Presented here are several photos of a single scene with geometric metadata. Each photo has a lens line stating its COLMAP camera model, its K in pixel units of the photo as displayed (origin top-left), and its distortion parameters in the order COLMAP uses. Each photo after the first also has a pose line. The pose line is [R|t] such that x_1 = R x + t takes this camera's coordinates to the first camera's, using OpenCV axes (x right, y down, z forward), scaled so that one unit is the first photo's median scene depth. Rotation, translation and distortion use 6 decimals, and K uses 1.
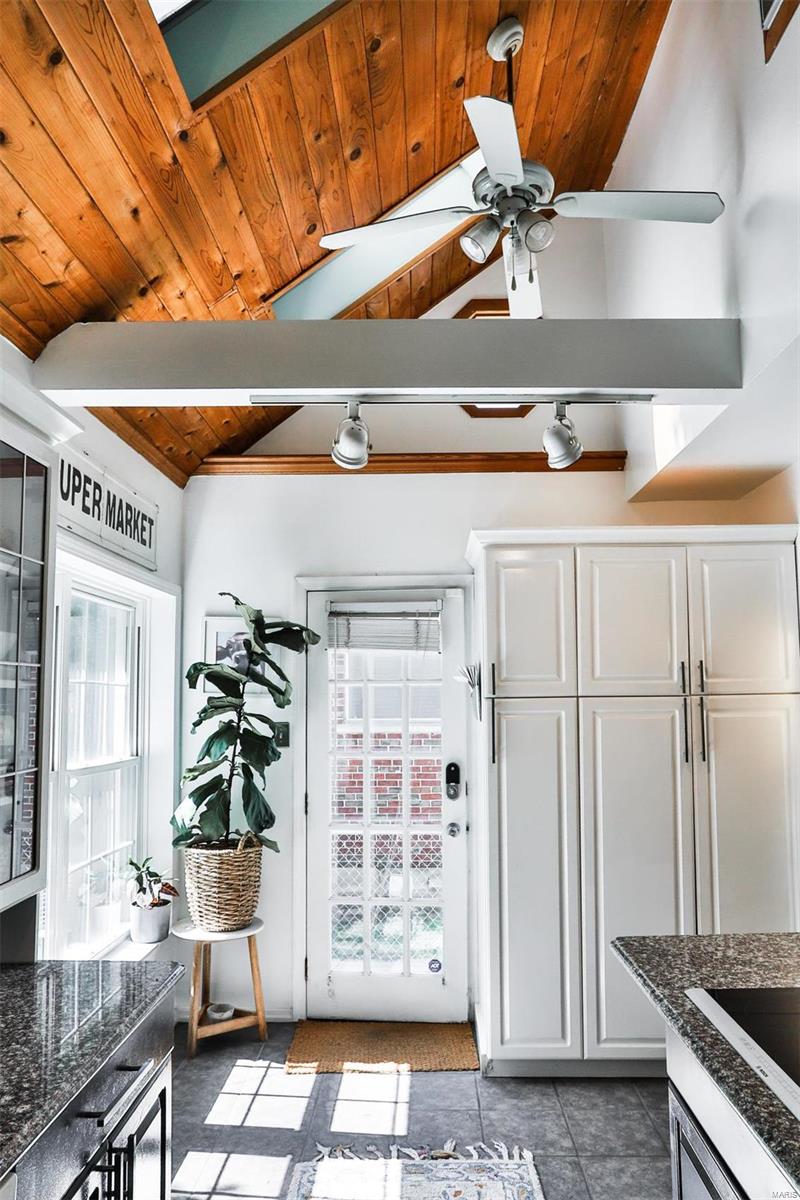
lens RADIAL K [[836.4, 0, 403.6], [0, 836.4, 622.3], [0, 0, 1]] dist [-0.026924, 0.004943]
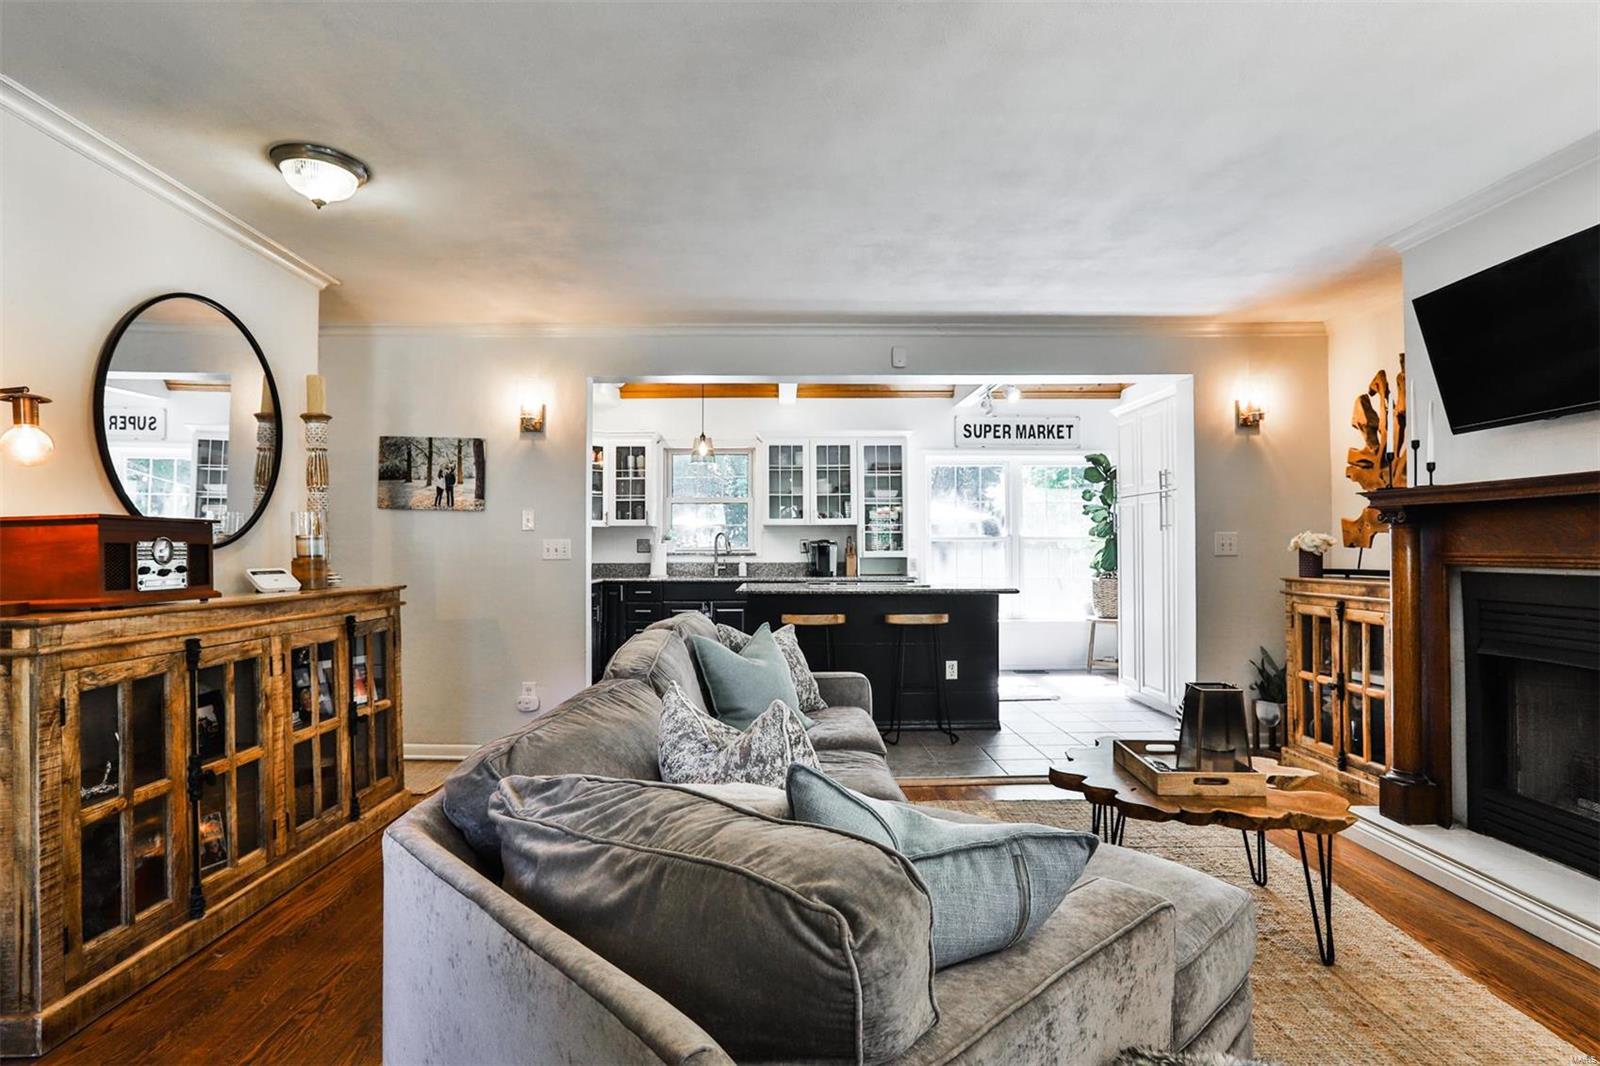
lens RADIAL K [[829.9, 0, 800.0], [0, 829.9, 533.0], [0, 0, 1]] dist [-0.048282, 0.027692]
pose [[0.046671, -0.015334, -0.998793, 1.946926], [0.092730, 0.995631, -0.010952, 0.122799], [0.994597, -0.092106, 0.047889, 0.189035]]
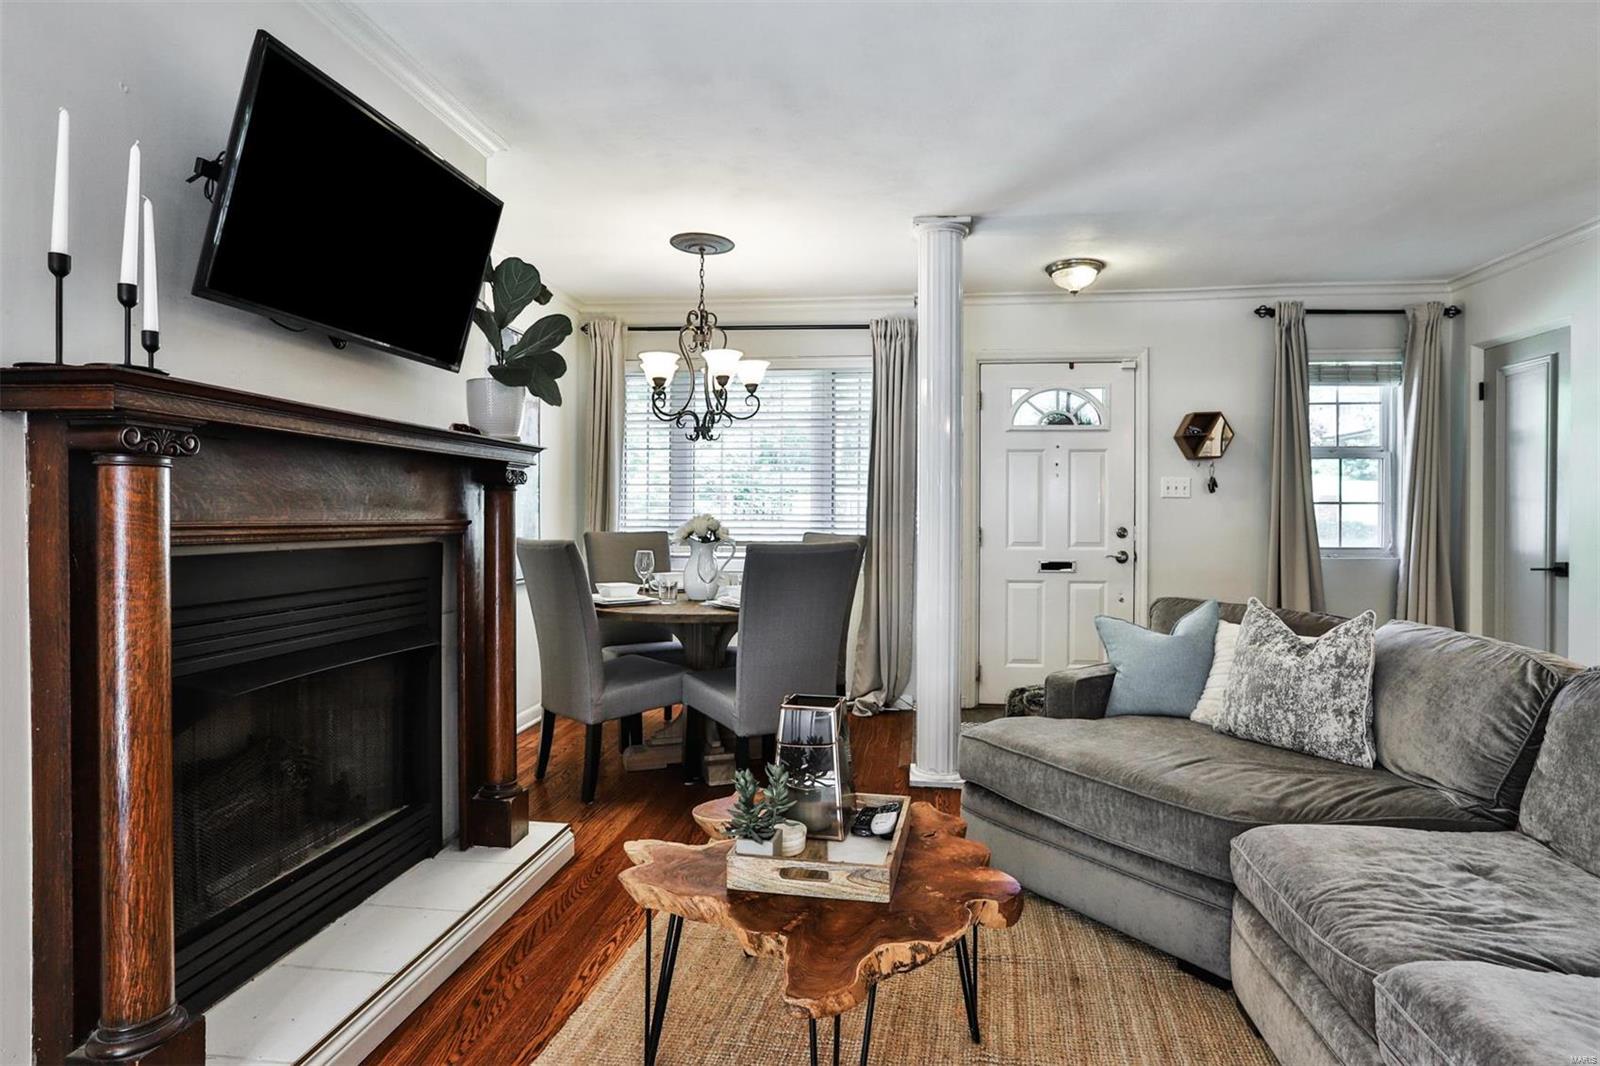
lens RADIAL K [[849.3, 0, 840.3], [0, 849.3, 519.8], [0, 0, 1]] dist [-0.050085, 0.029288]
pose [[0.080395, -0.002509, 0.996760, 0.629190], [-0.093952, 0.995526, 0.010084, 0.162062], [-0.992325, -0.094458, 0.079800, 0.547883]]
